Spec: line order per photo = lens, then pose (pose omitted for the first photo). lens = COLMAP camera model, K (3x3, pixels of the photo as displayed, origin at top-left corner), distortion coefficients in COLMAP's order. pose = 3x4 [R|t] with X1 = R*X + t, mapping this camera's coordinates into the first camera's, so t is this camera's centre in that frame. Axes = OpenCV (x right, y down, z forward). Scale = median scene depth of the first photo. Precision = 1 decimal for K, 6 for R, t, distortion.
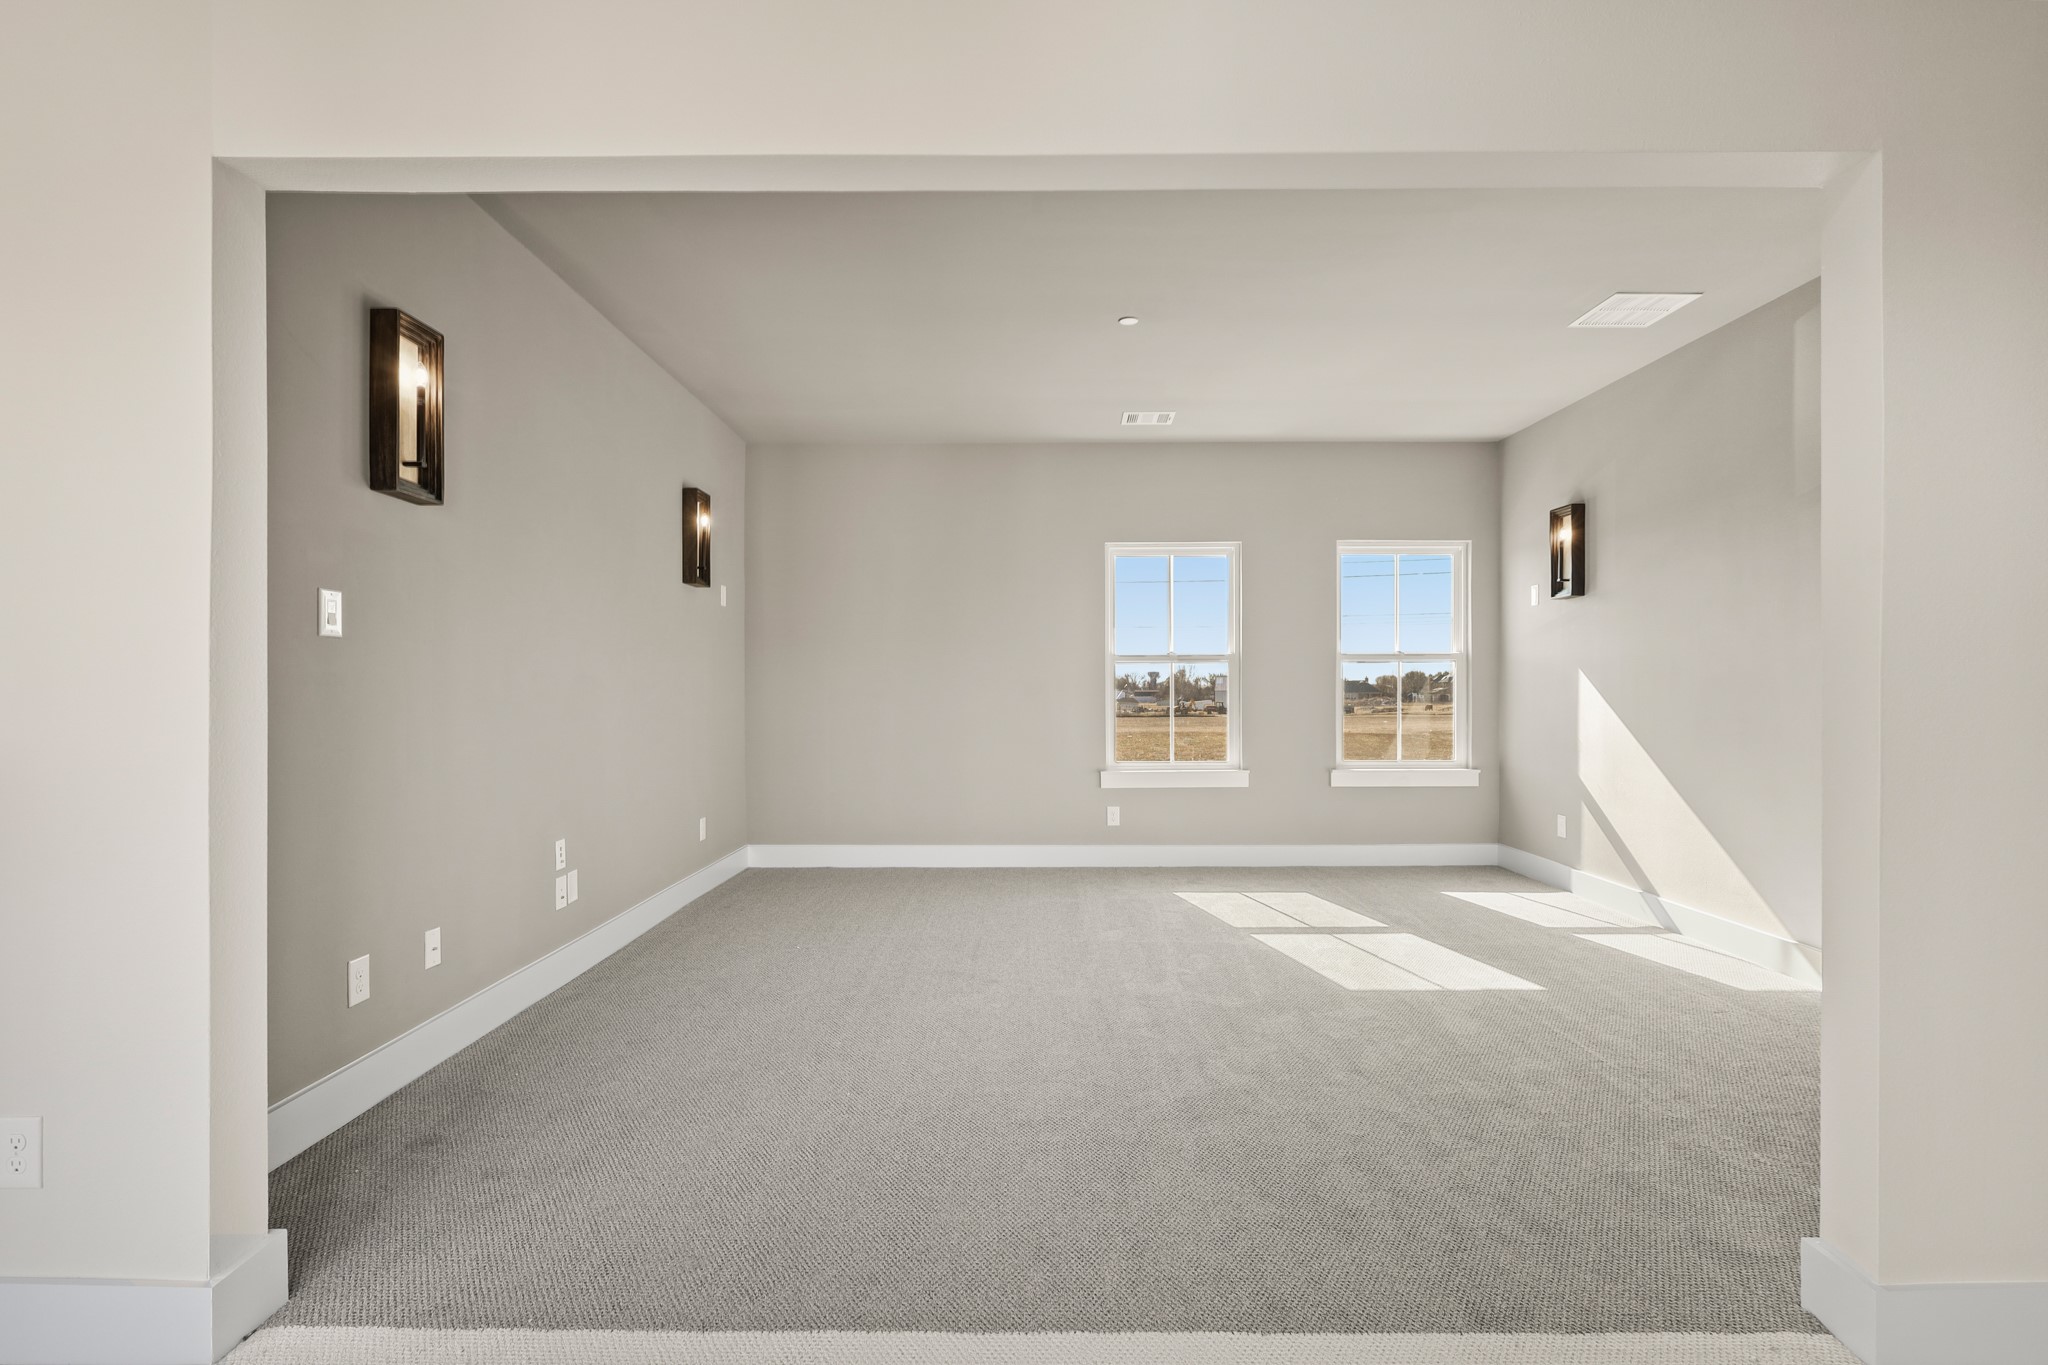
lens RADIAL K [[947.9, 0, 1017.9], [0, 947.9, 667.4], [0, 0, 1]] dist [-0.001000, -0.000398]
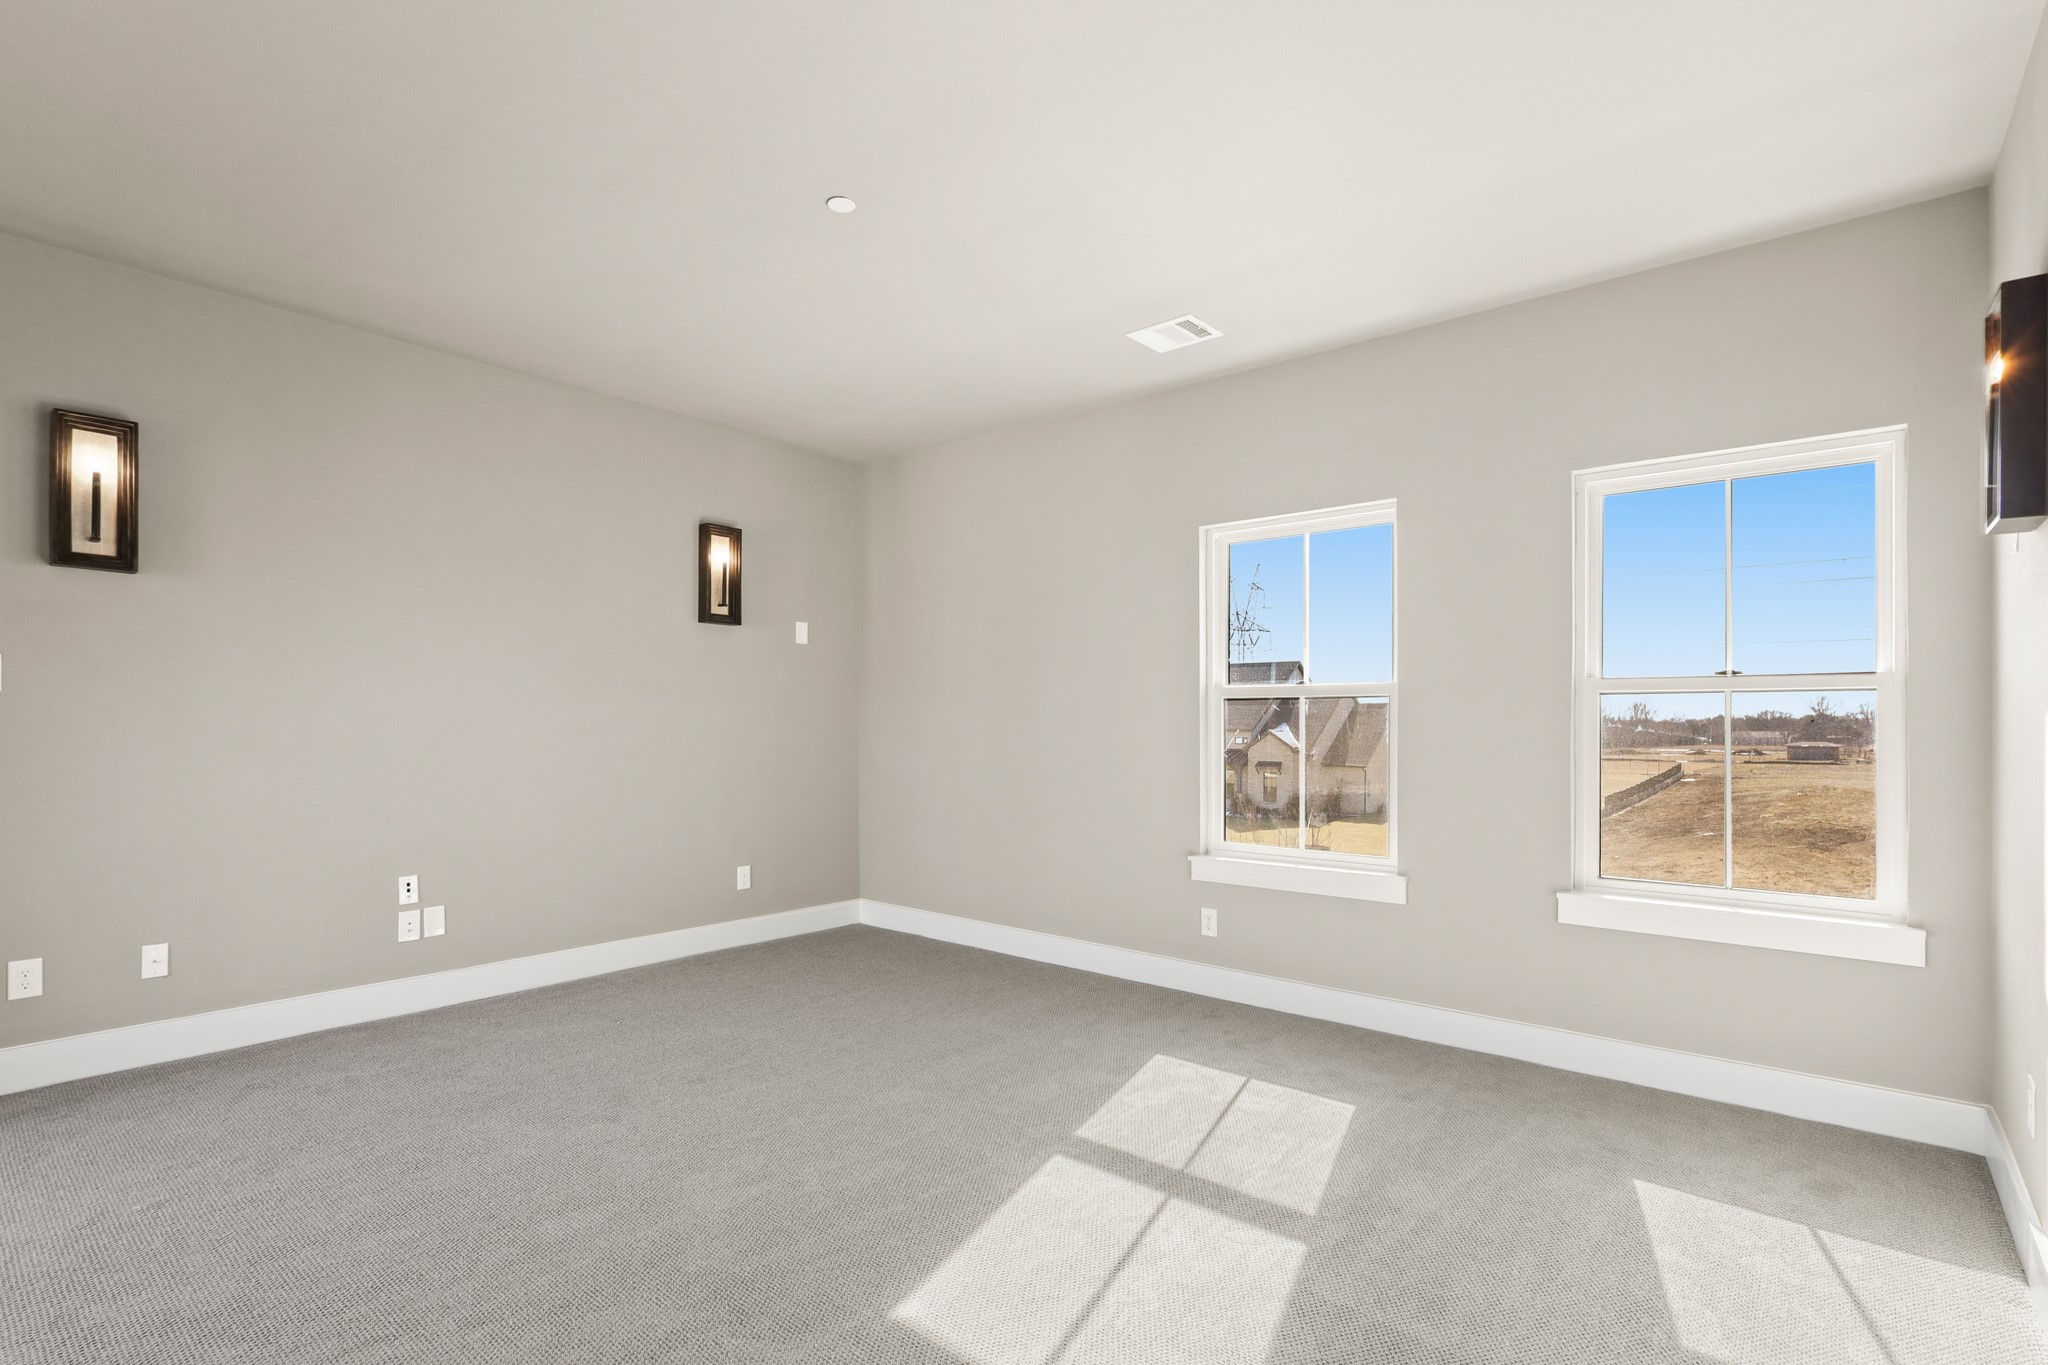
lens RADIAL K [[997.1, 0, 1059.1], [0, 997.1, 696.0], [0, 0, 1]] dist [0.002032, 0.000514]
pose [[0.768123, -0.007498, -0.640258, 0.483318], [0.007605, 0.999968, -0.002587, -0.005431], [0.640257, -0.002882, 0.768155, 0.379851]]
